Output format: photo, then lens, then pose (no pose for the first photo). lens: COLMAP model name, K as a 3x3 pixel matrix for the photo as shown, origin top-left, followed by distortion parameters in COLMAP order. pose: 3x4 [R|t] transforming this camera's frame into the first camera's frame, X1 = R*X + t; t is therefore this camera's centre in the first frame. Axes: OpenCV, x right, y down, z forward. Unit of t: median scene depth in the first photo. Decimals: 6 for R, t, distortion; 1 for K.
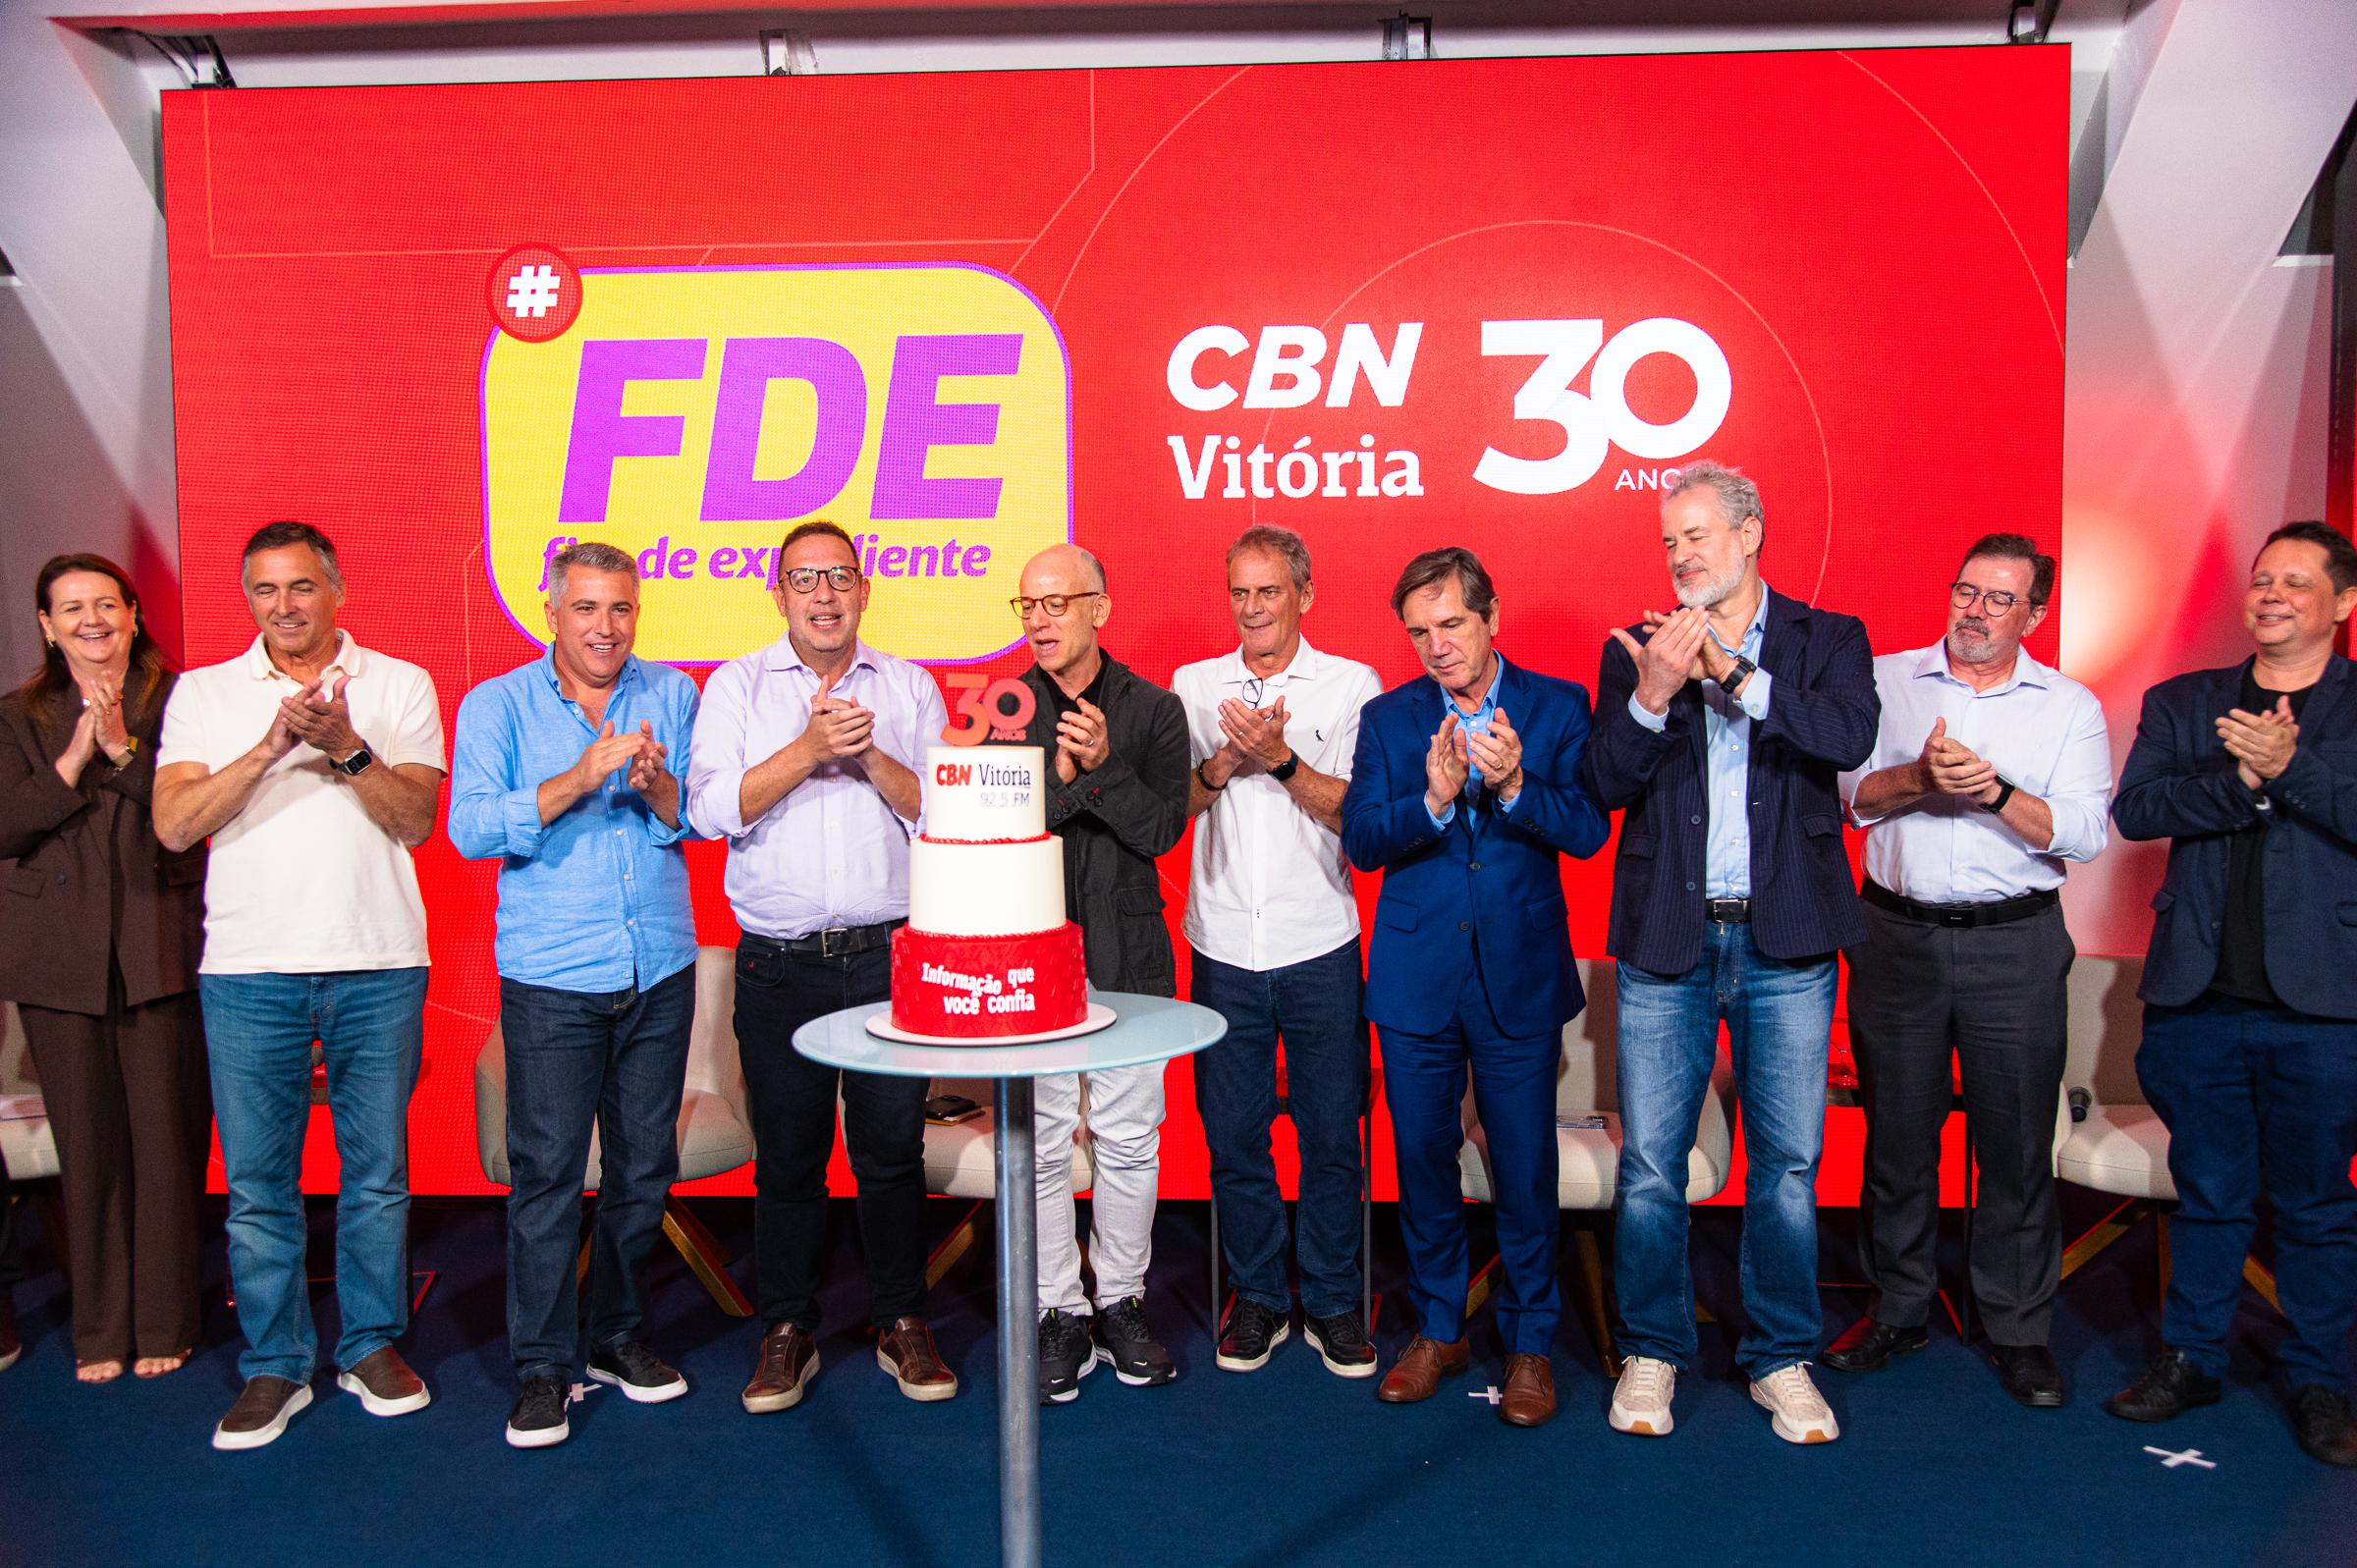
lens RADIAL K [[2156.8, 0, 1172.0], [0, 2156.8, 773.7], [0, 0, 1]] dist [0.022191, -0.015888]
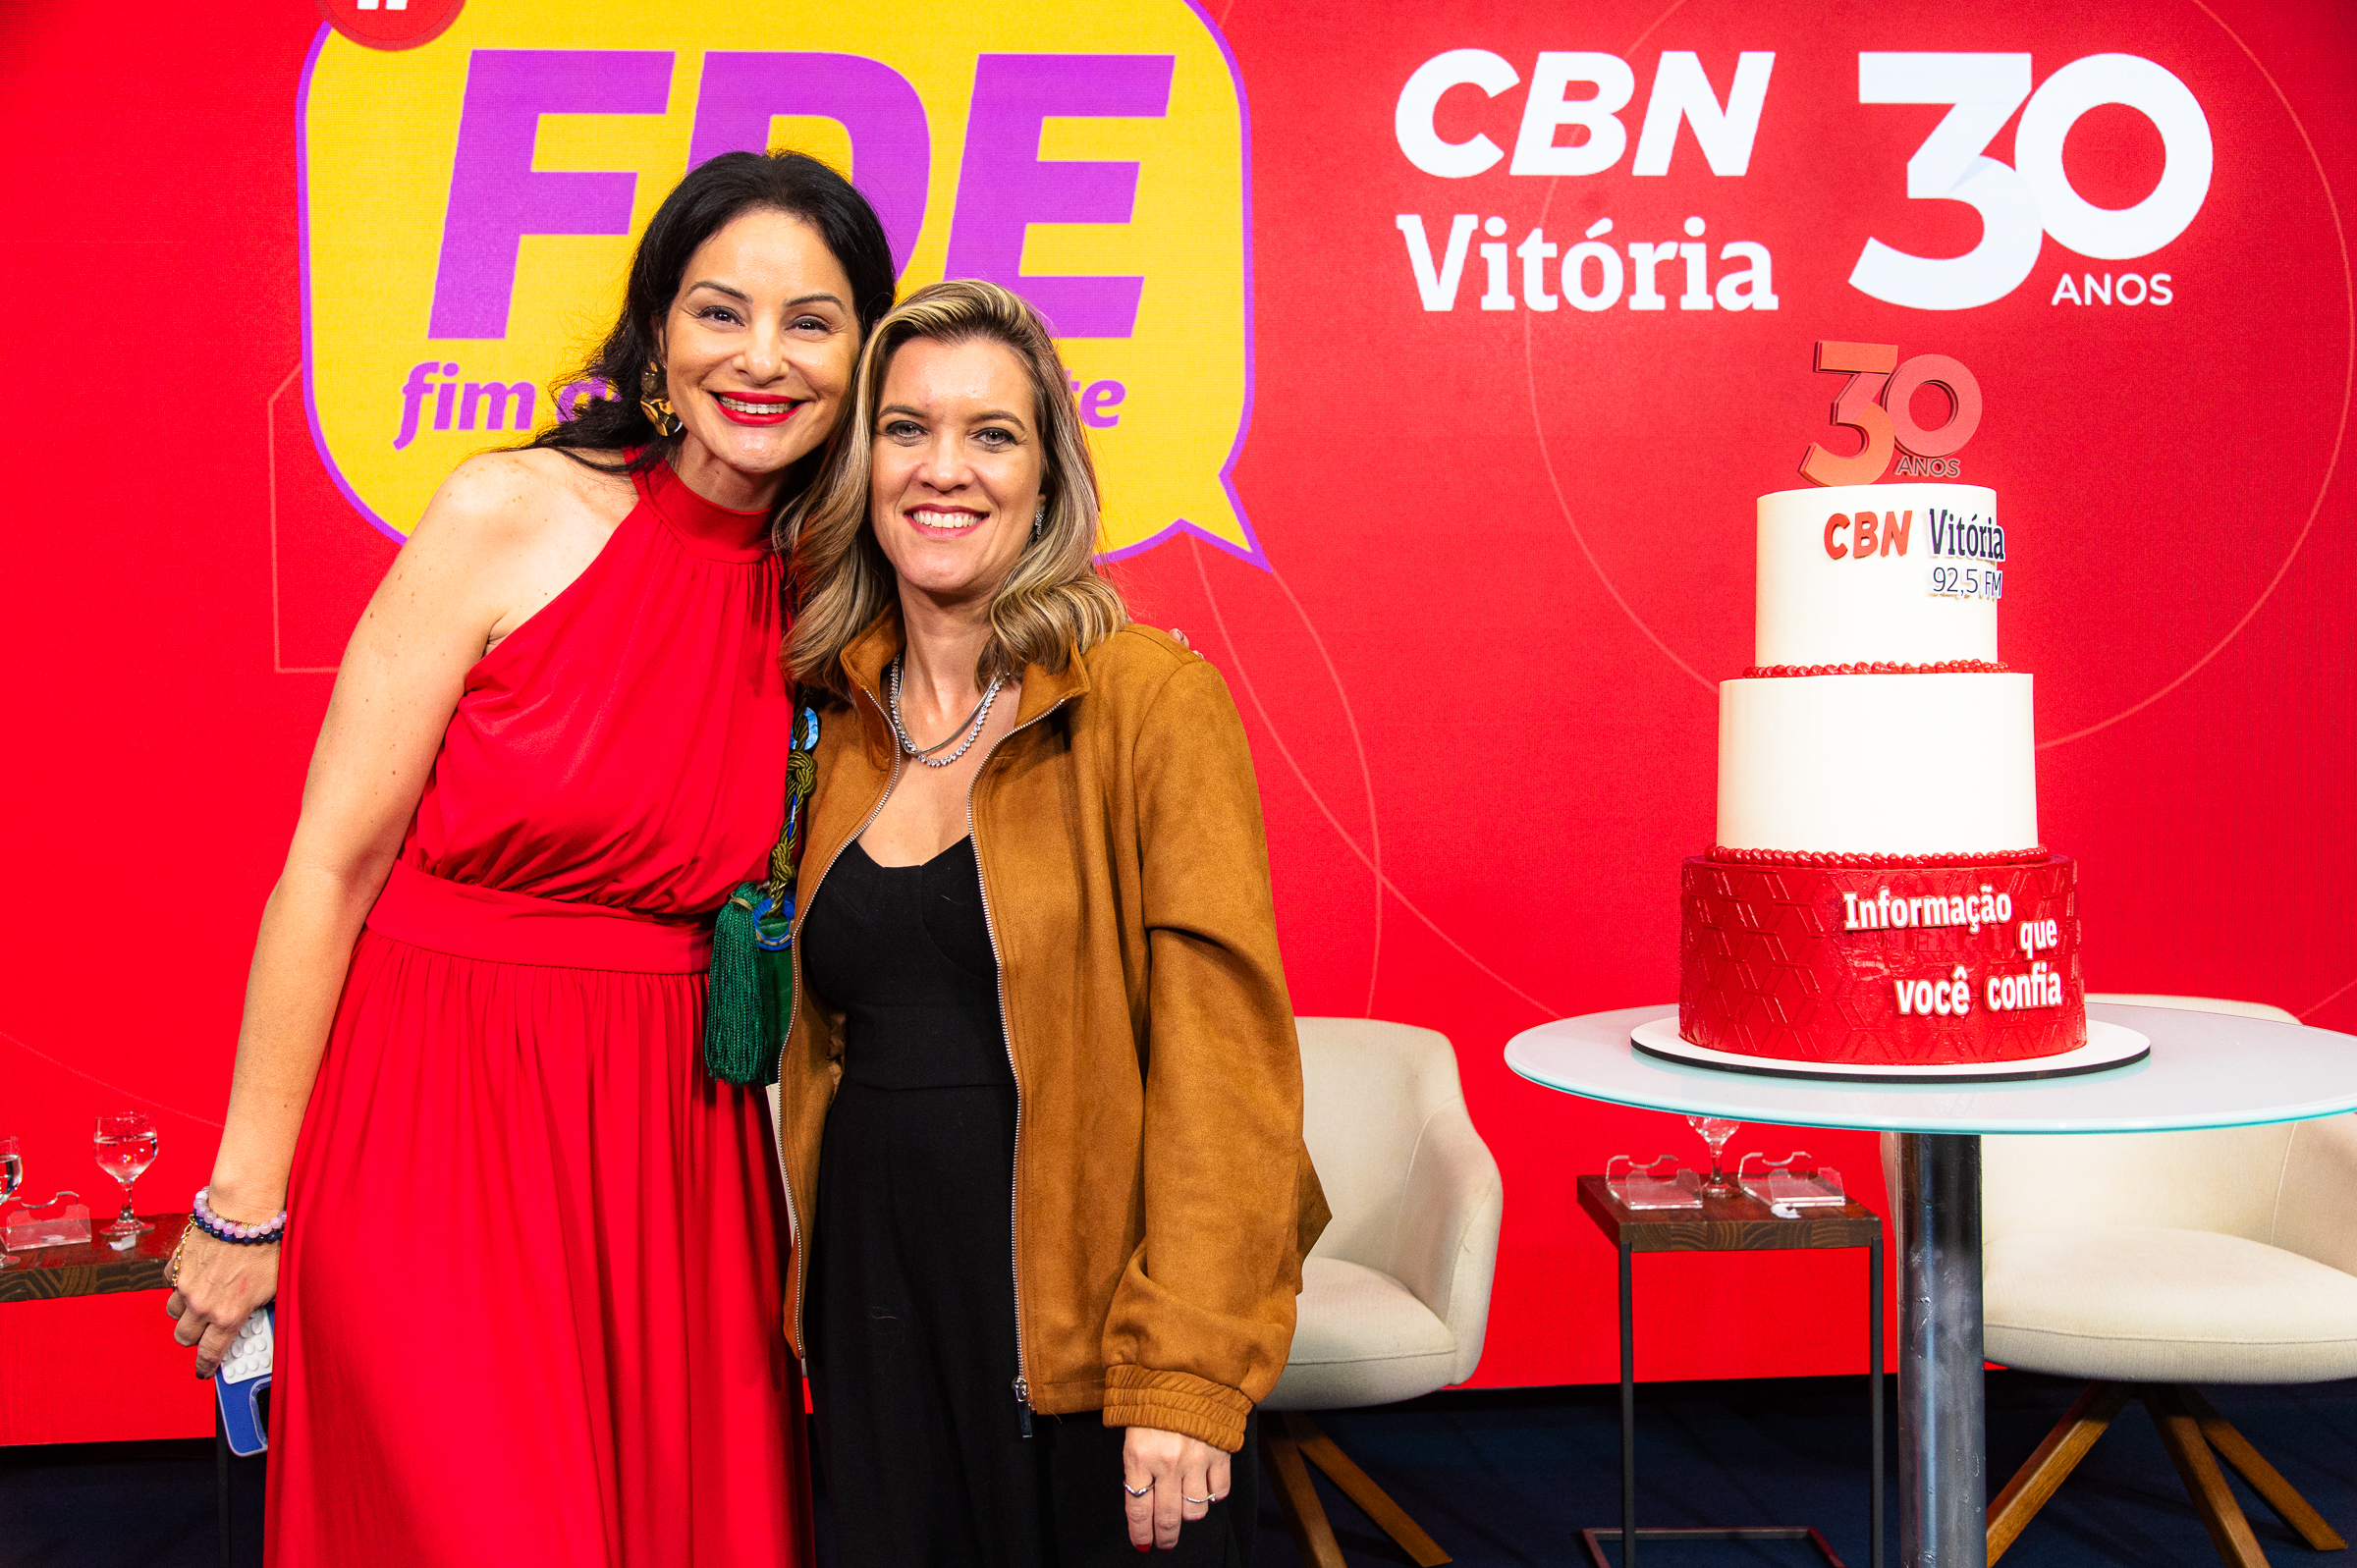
lens RADIAL K [[2675.2, 0, 1245.1], [0, 2675.2, 749.2], [0, 0, 1]] dist [0.014282, 0.000000]
pose [[0.988854, -0.009991, 0.148555, -0.170670], [0.015882, 0.999131, -0.038525, 0.036265], [-0.148042, 0.040455, 0.988153, 0.211271]]
